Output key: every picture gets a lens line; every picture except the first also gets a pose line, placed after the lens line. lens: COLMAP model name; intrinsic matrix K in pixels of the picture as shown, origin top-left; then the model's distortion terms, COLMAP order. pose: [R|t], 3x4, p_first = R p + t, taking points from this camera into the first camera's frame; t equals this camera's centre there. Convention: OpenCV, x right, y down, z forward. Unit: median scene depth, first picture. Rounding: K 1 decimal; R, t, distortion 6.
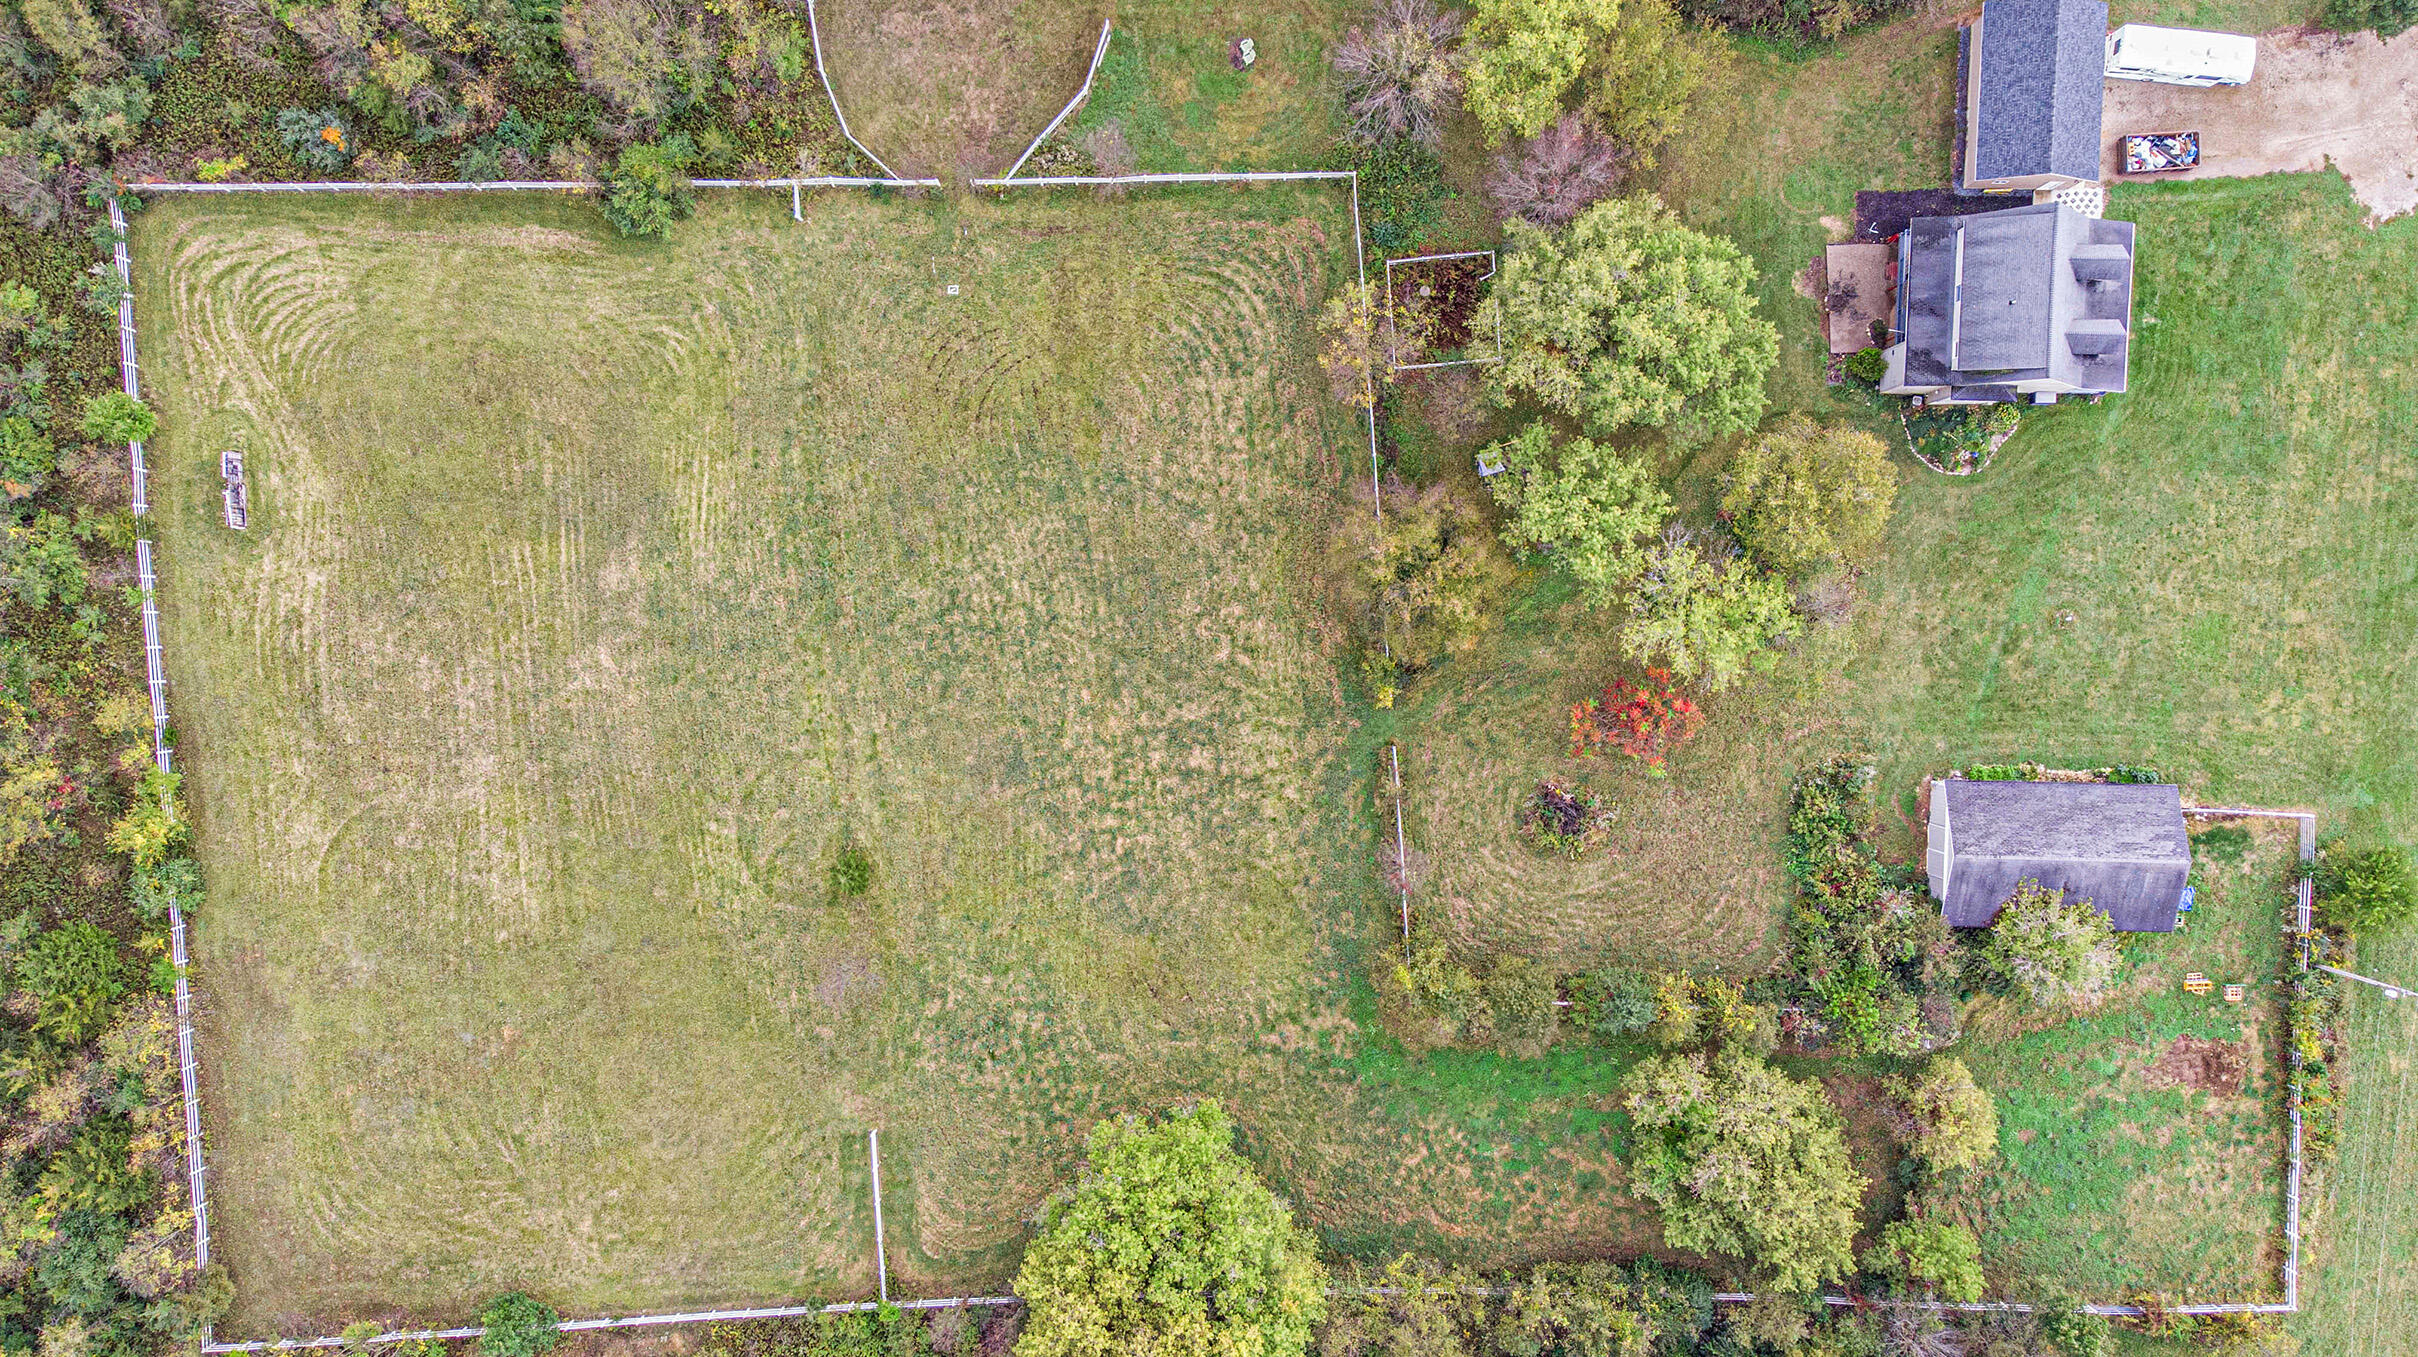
lens RADIAL K [[1800.8, 0, 1116.0], [0, 1800.8, 648.0], [0, 0, 1]] dist [-0.001739, 0.031584]
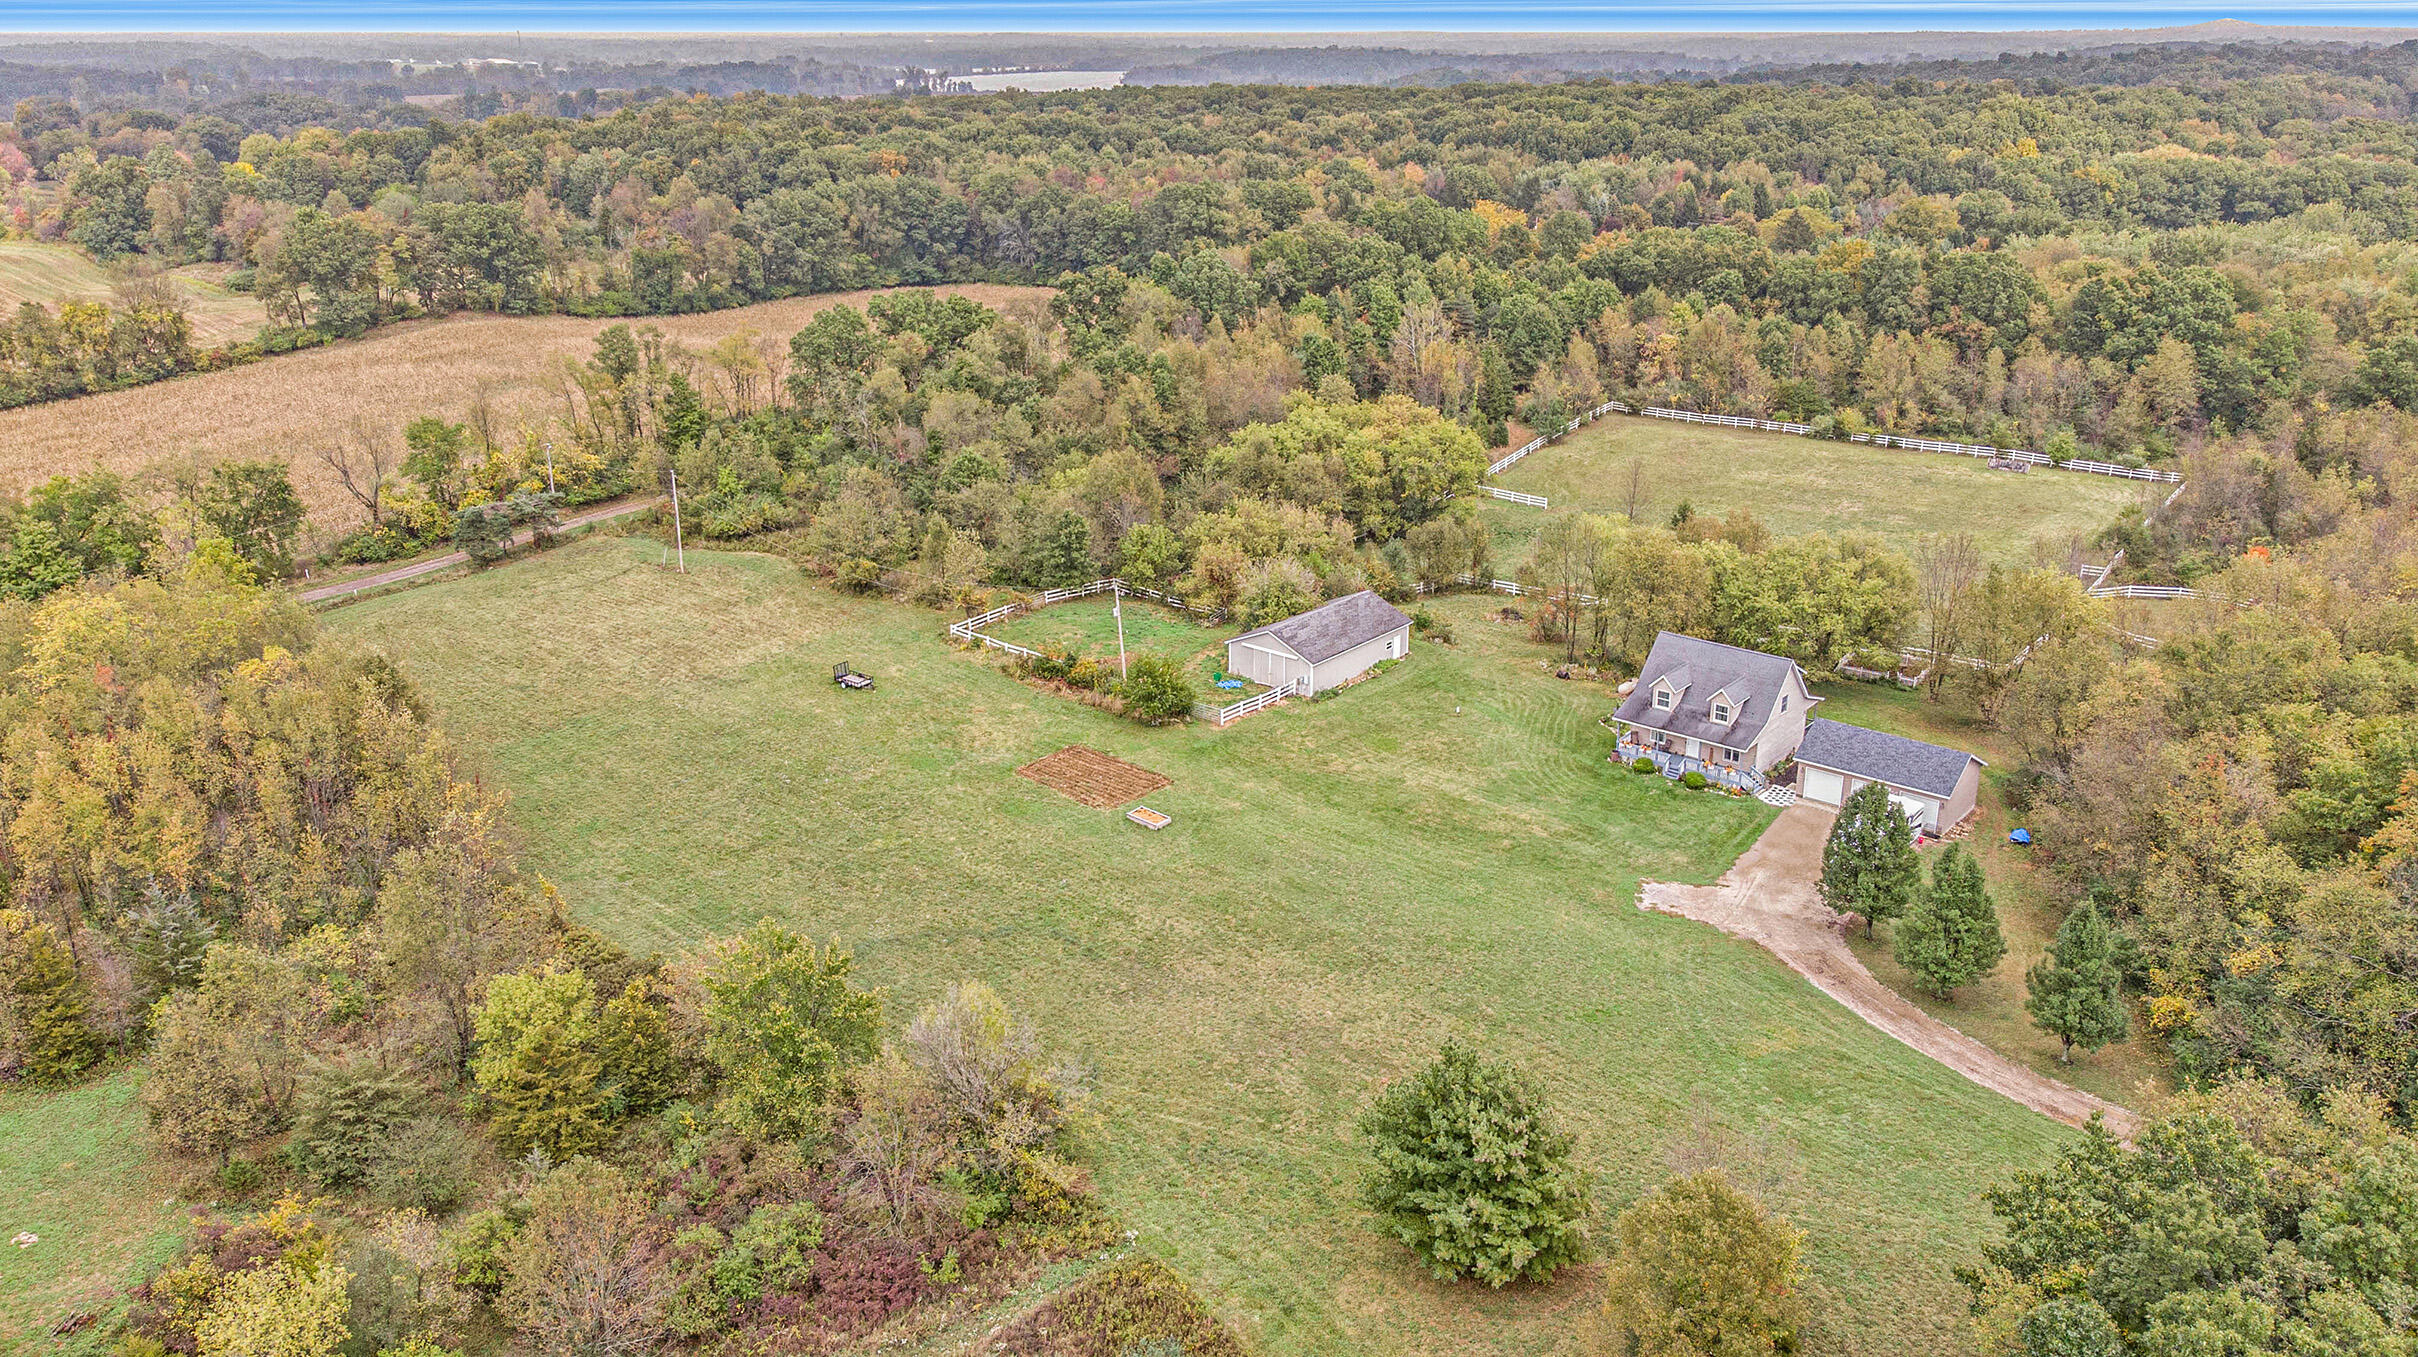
lens RADIAL K [[1800.8, 0, 1216.1], [0, 1800.8, 675.2], [0, 0, 1]] dist [-0.001739, 0.031584]
pose [[-0.625591, 0.273627, -0.730592, 1.509202], [-0.780108, -0.229266, 0.582124, -0.592070], [-0.008215, 0.934112, 0.356886, 0.531489]]
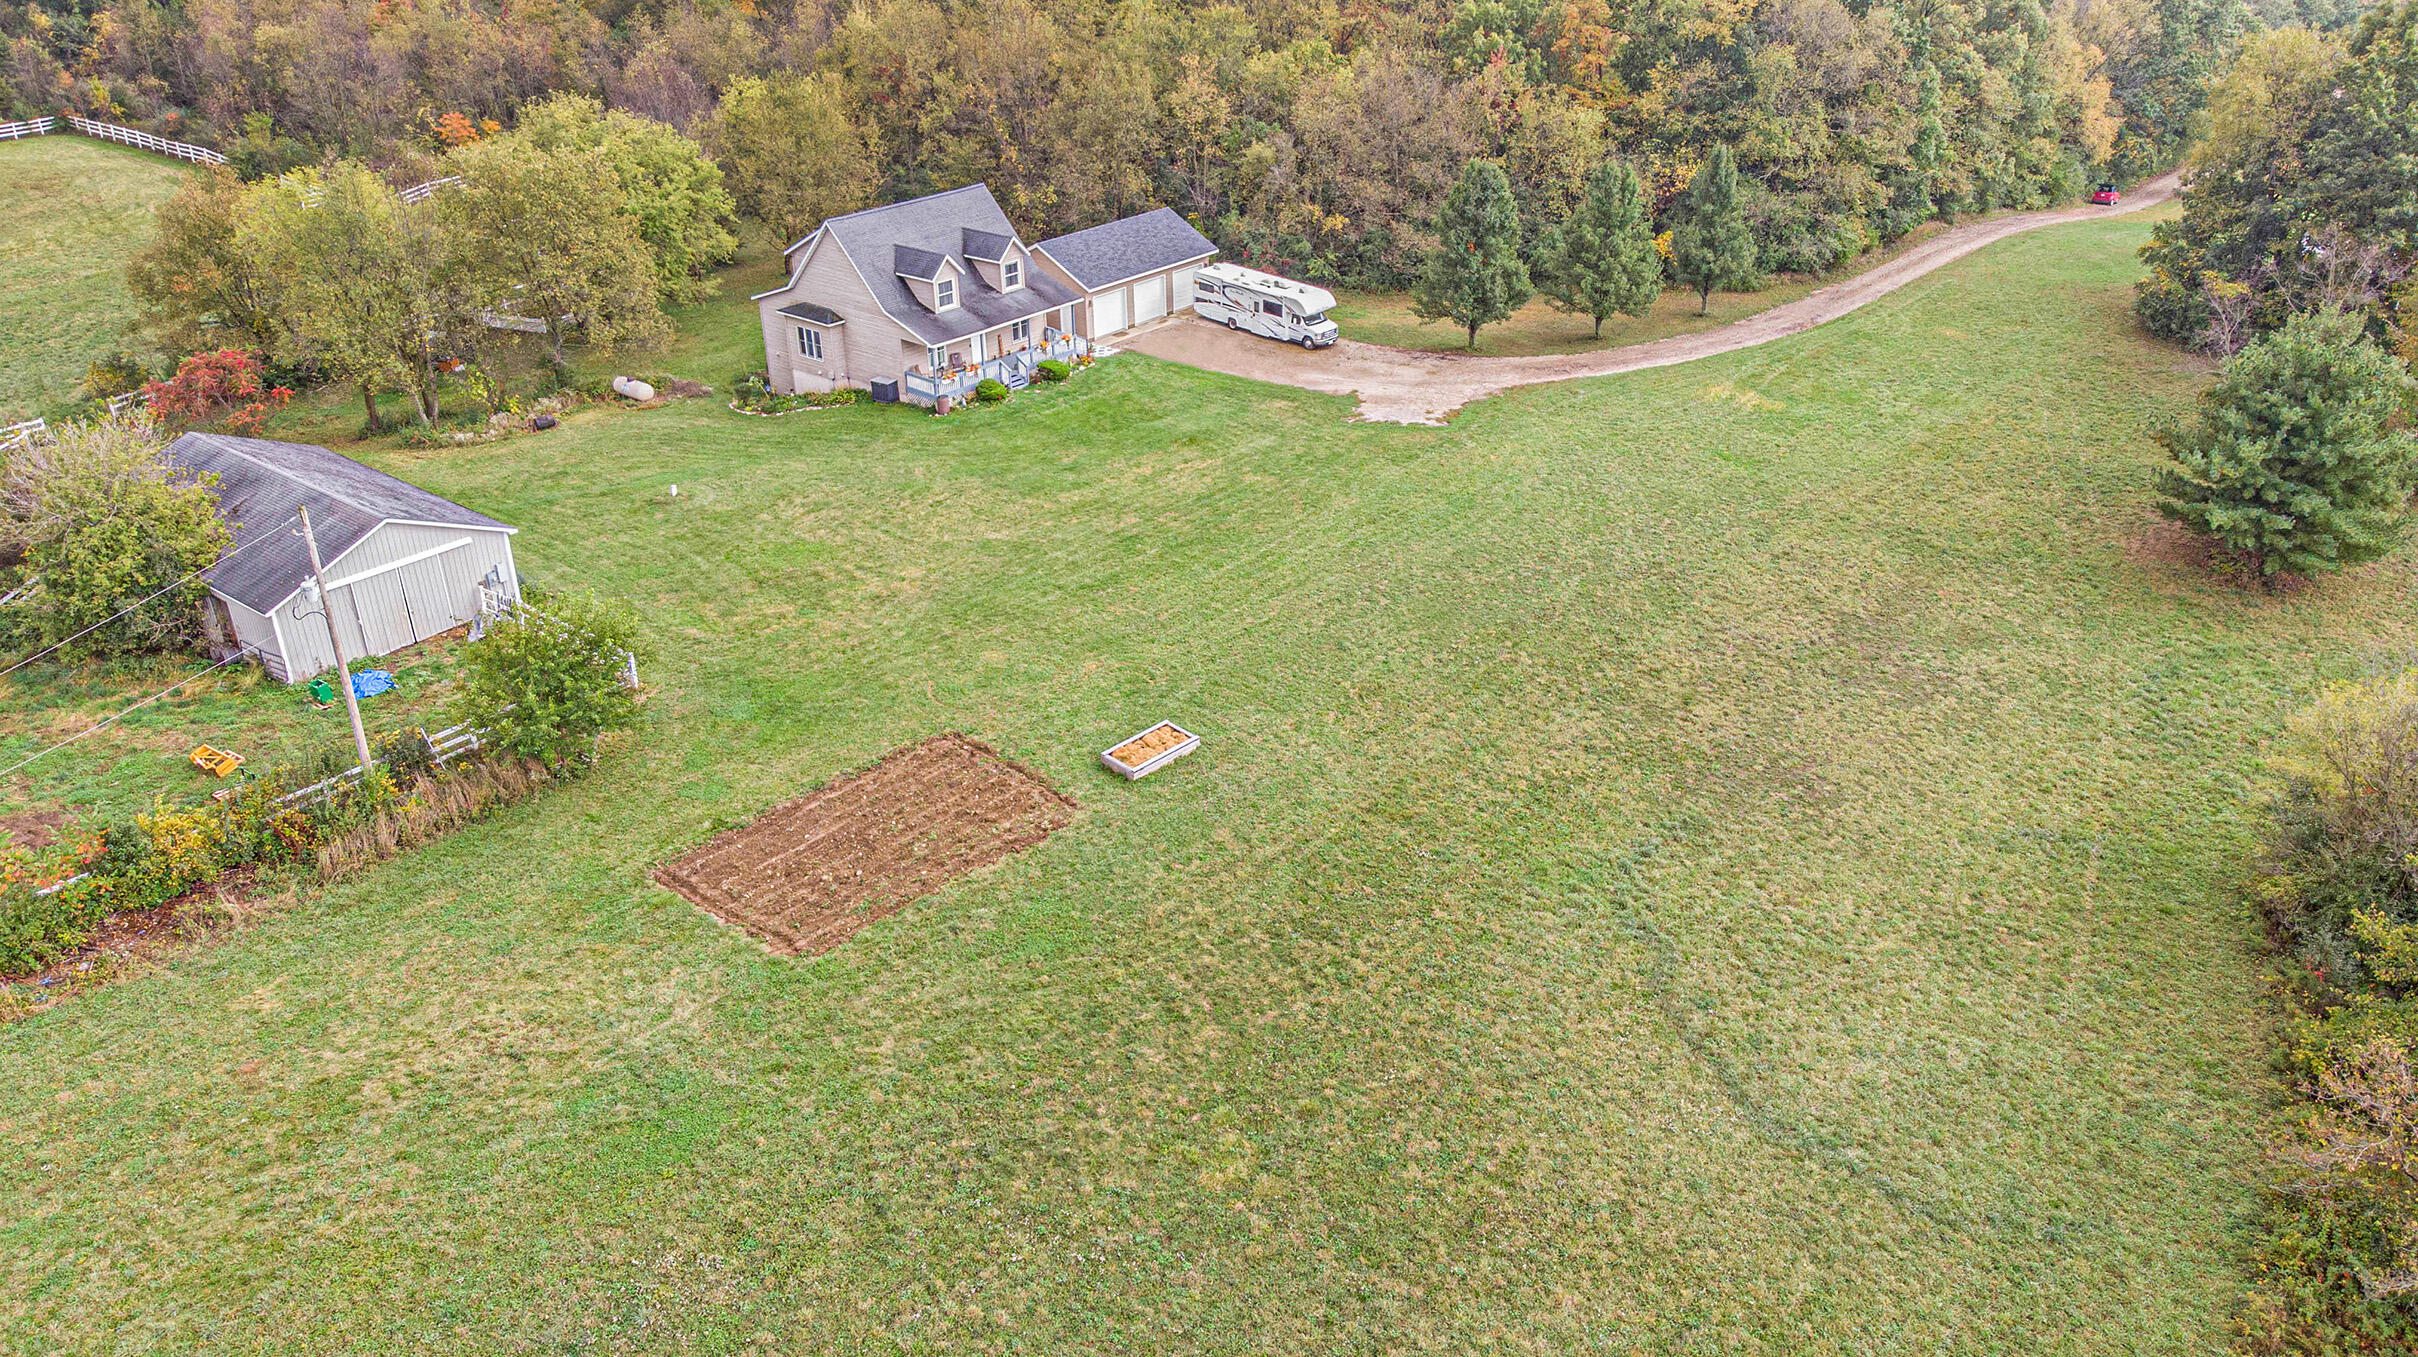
lens RADIAL K [[1800.8, 0, 1238.9], [0, 1800.8, 630.7], [0, 0, 1]] dist [-0.001739, 0.031584]
pose [[0.797497, 0.263770, -0.542609, 1.061854], [-0.603218, 0.331829, -0.725271, 0.357221], [-0.011251, 0.905713, 0.423743, 0.750494]]
